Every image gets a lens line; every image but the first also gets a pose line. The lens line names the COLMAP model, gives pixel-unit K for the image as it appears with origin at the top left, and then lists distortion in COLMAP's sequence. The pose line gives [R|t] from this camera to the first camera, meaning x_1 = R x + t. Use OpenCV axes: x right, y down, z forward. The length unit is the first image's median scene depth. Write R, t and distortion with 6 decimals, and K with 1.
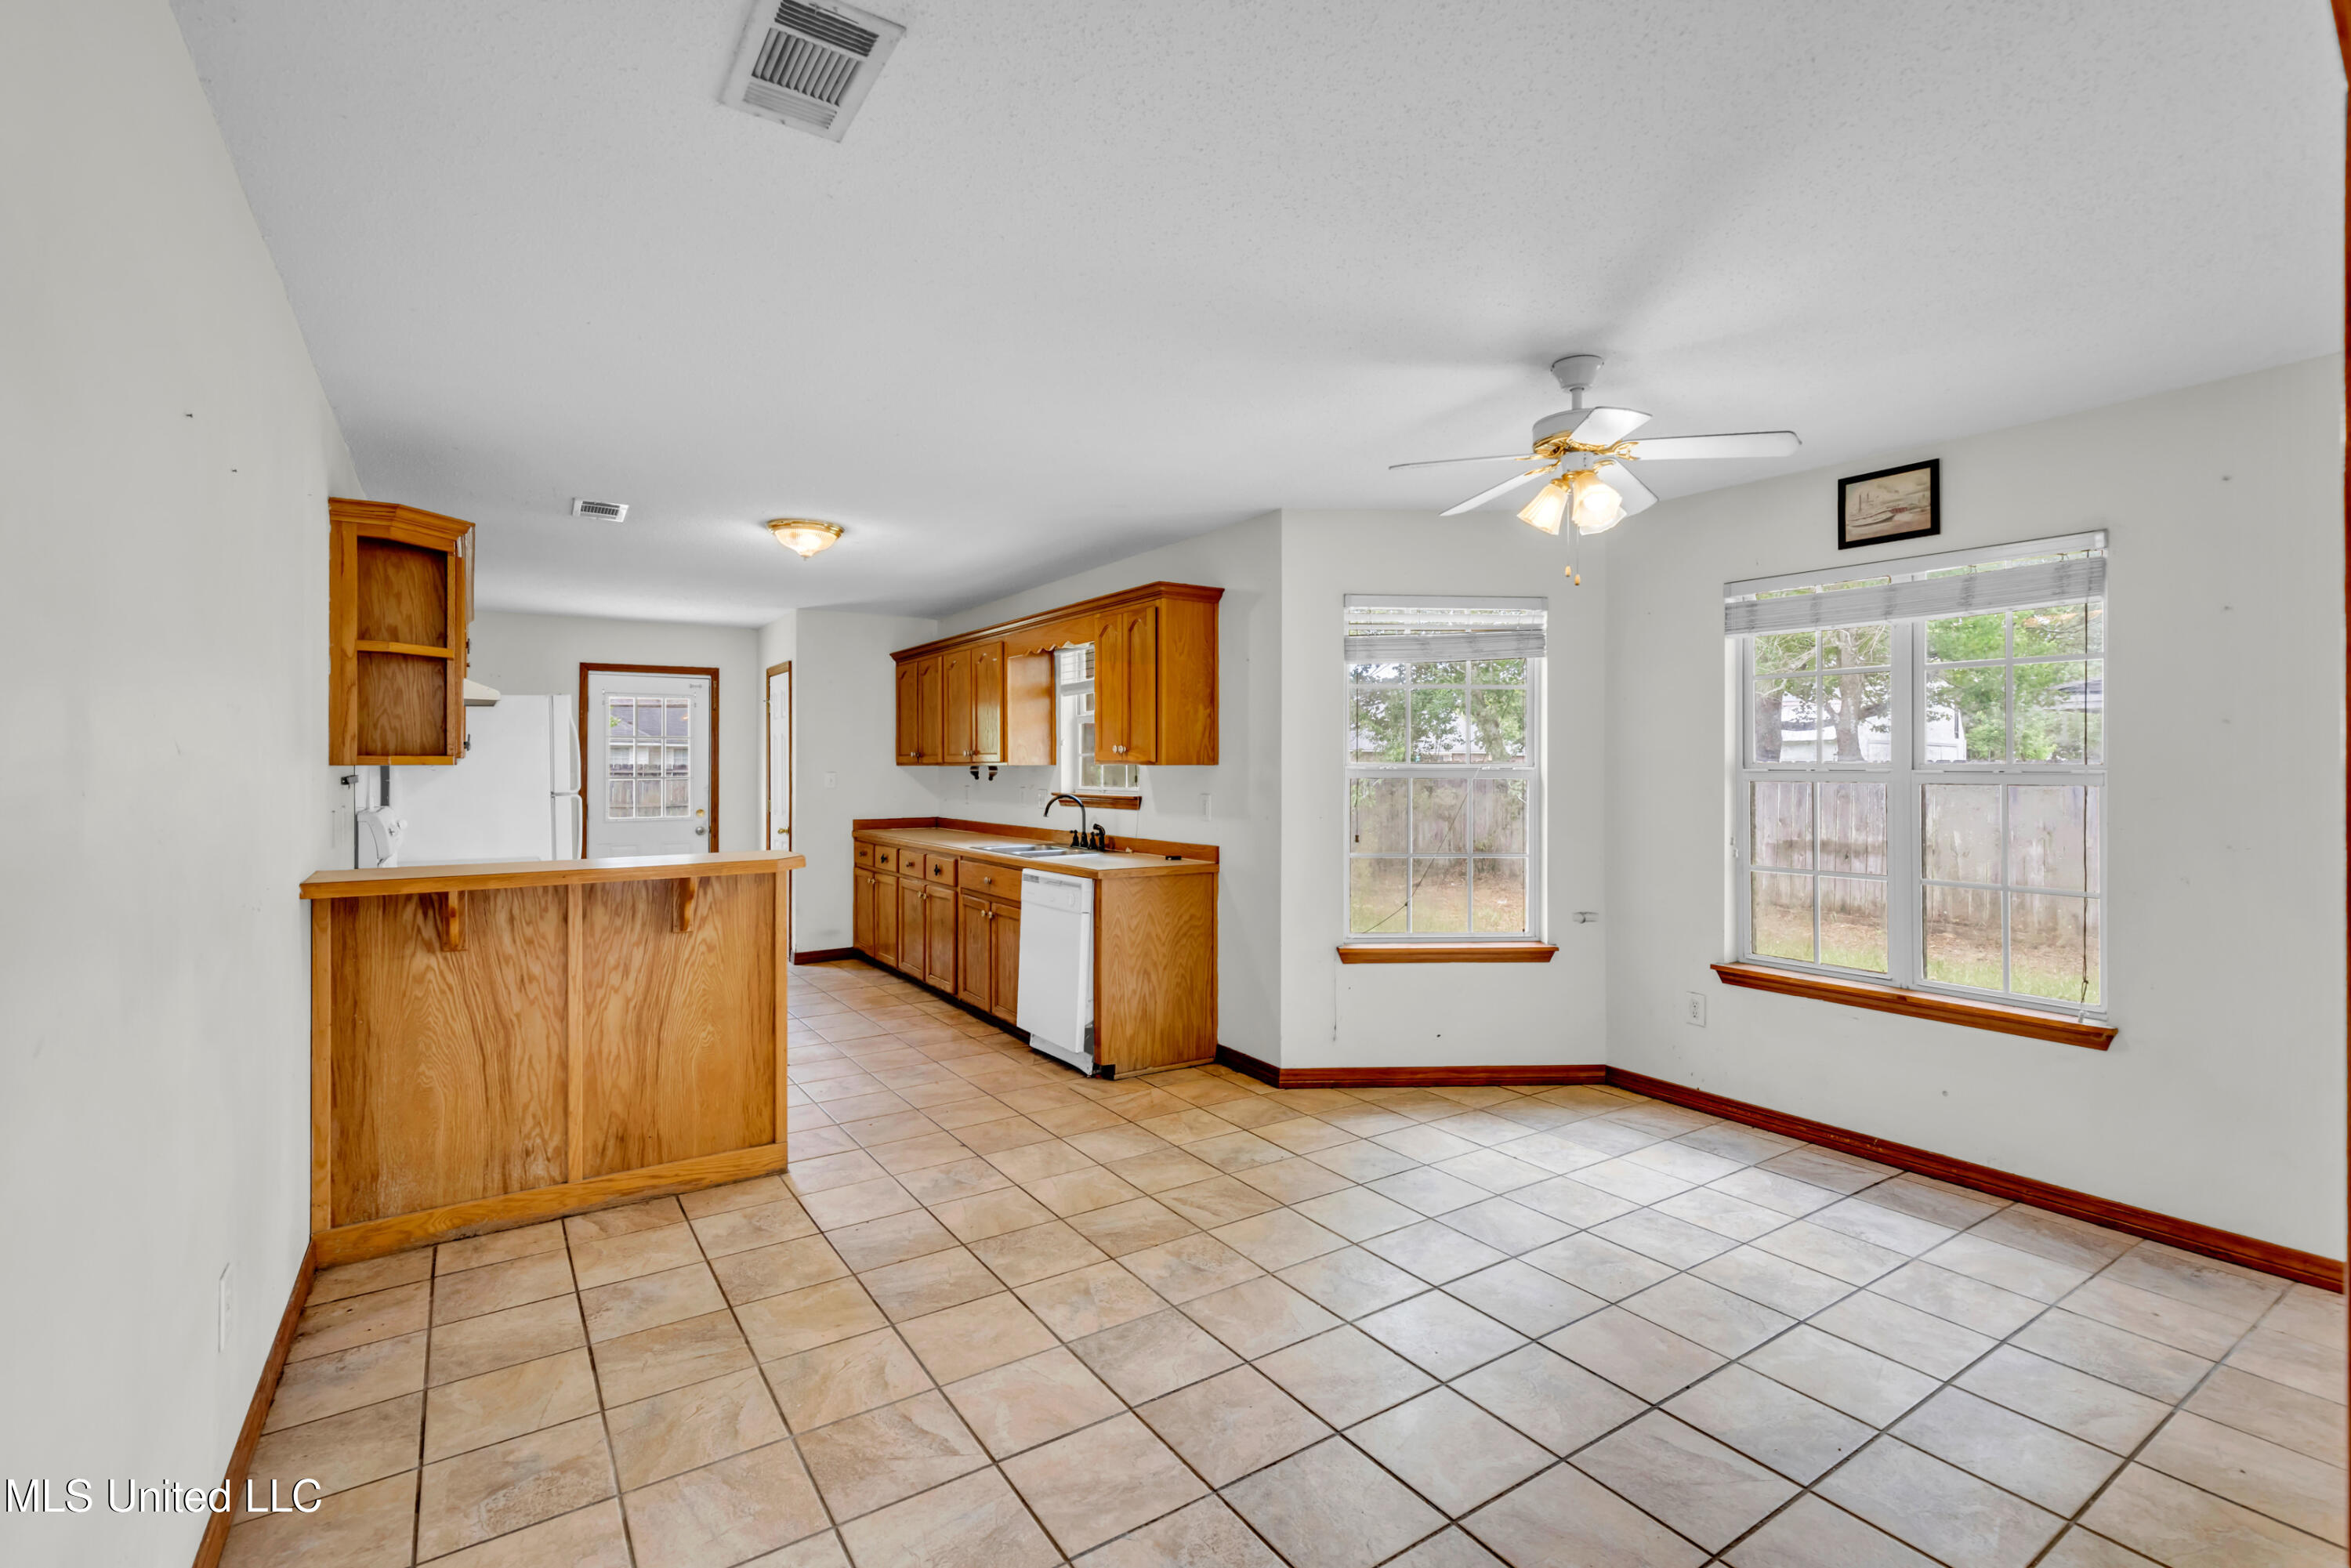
lens RADIAL K [[1075.6, 0, 1189.0], [0, 1075.6, 775.6], [0, 0, 1]] dist [0.001070, 0.000021]
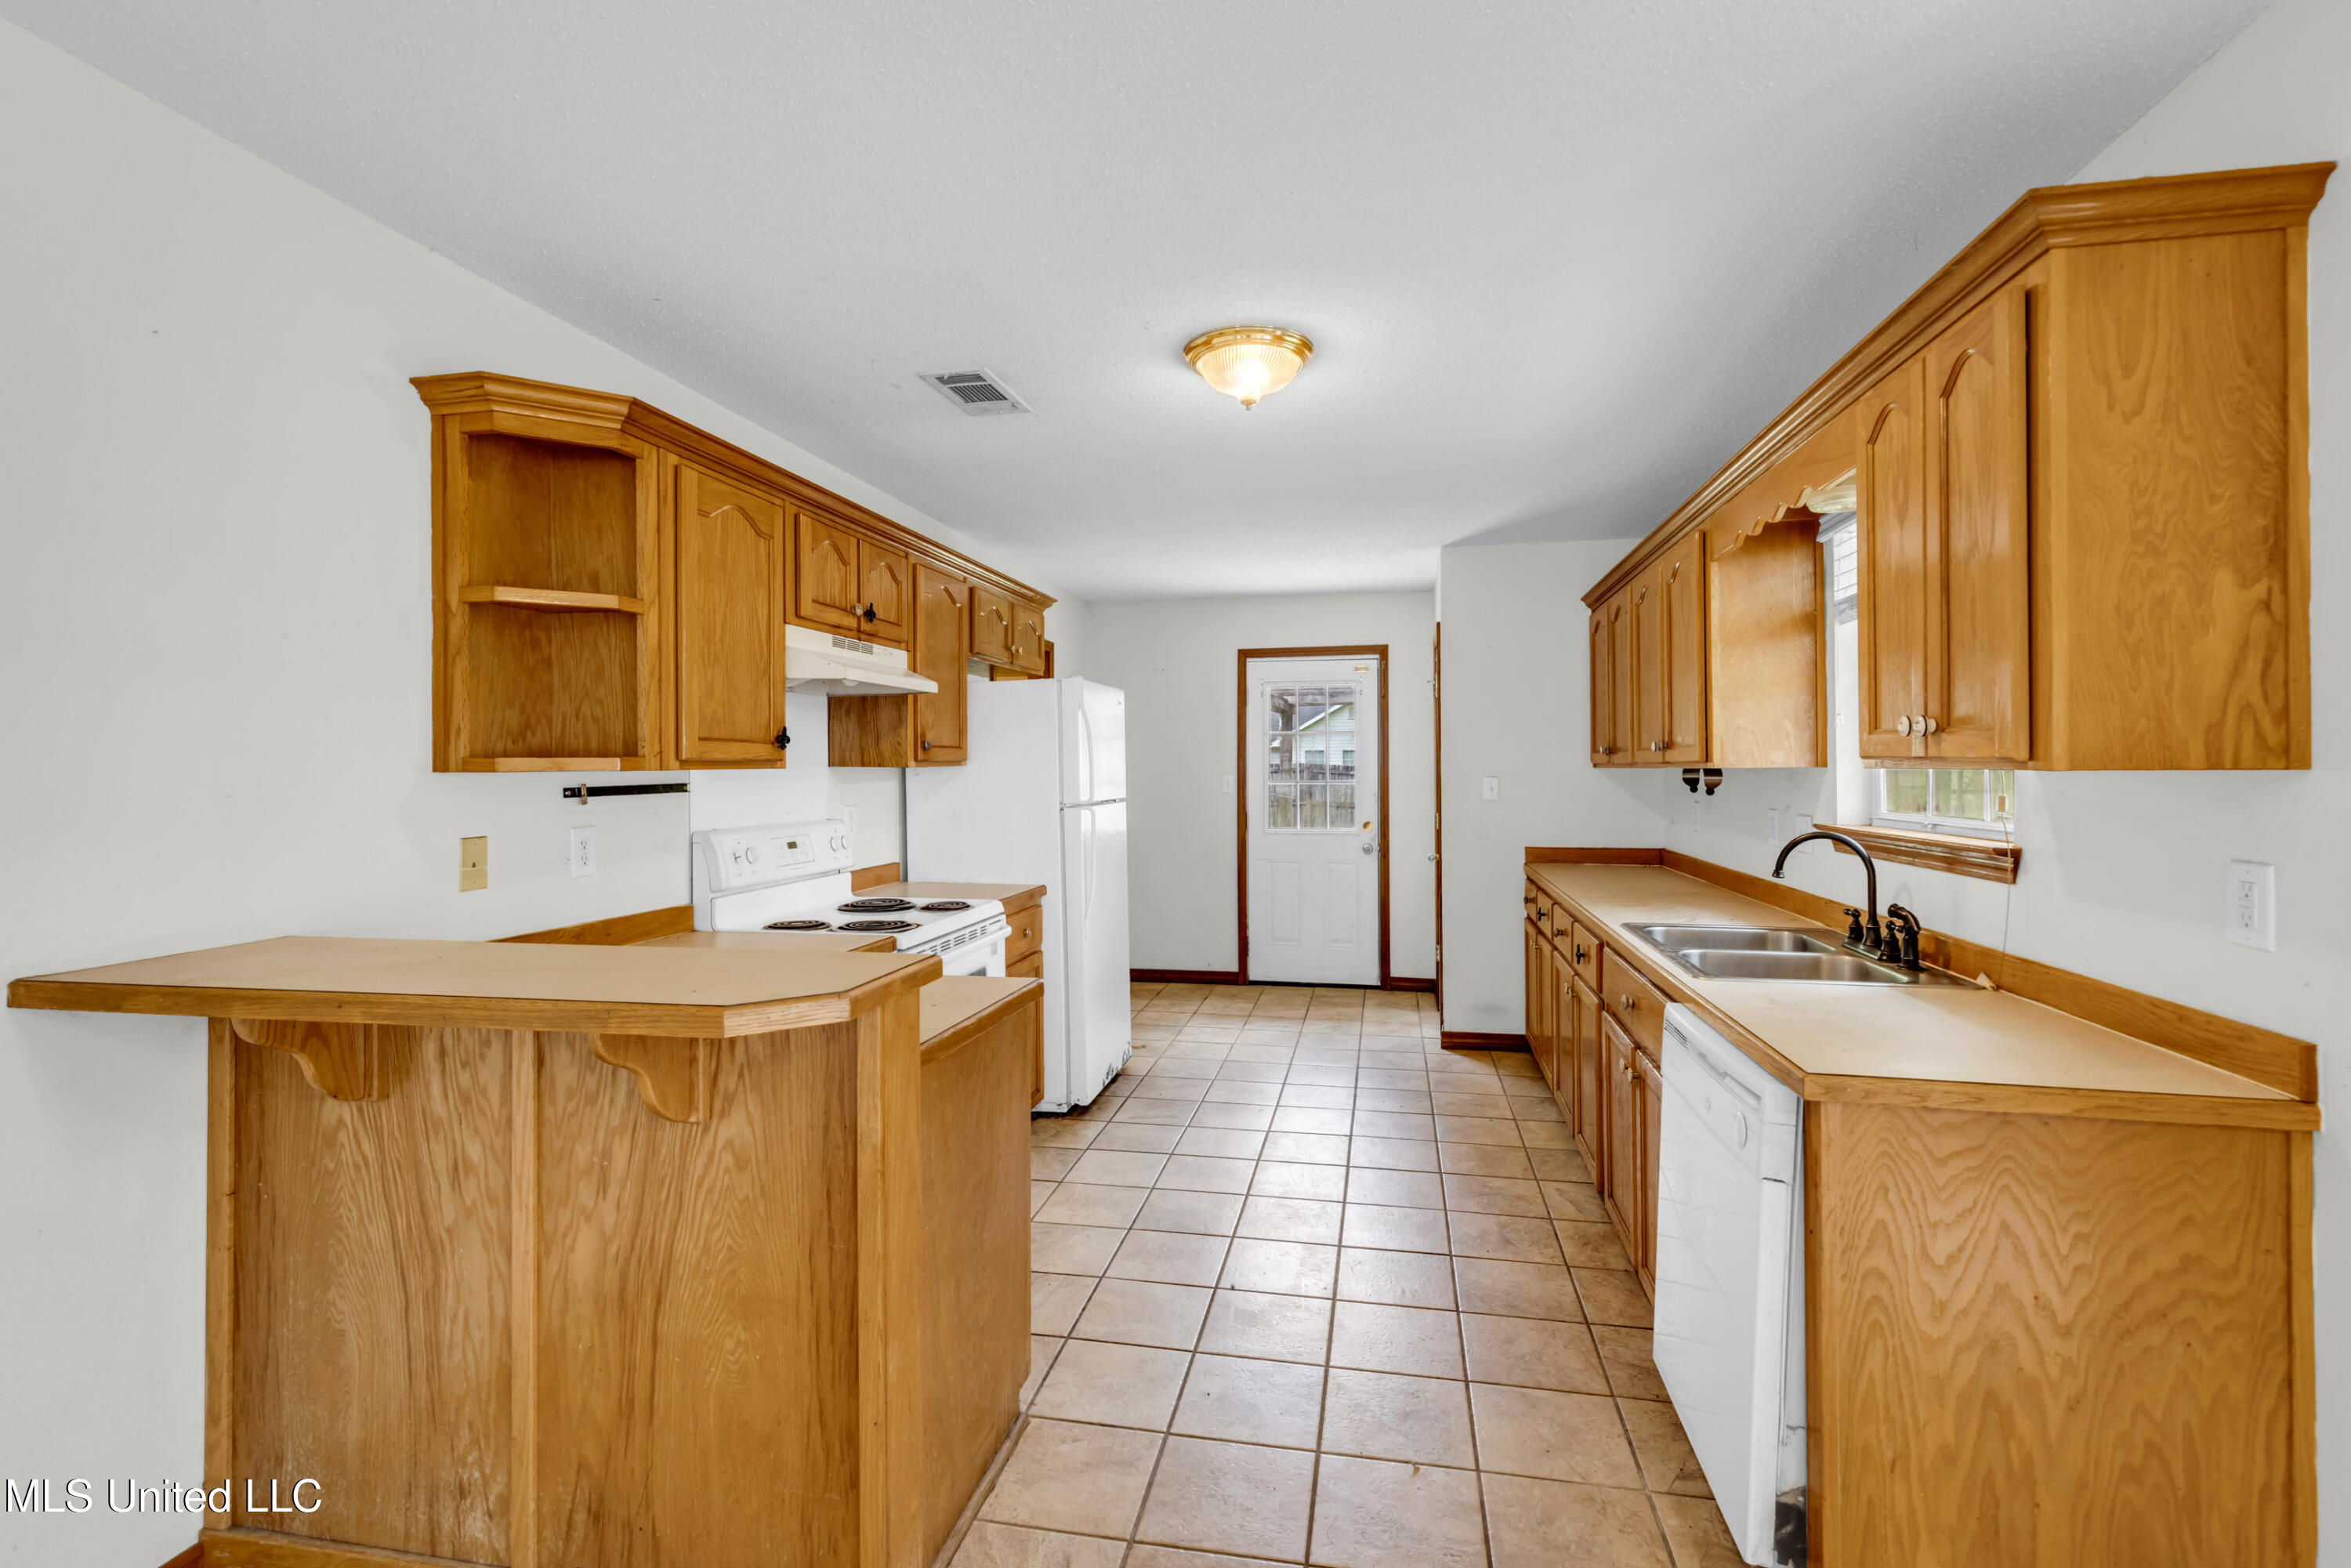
lens RADIAL K [[1071.0, 0, 1181.1], [0, 1071.0, 758.3], [0, 0, 1]] dist [0.009184, 0.000121]
pose [[0.709412, -0.006998, -0.704759, 0.023768], [-0.004317, 0.999889, -0.014274, -0.010182], [0.704781, 0.013169, 0.709303, 0.805957]]
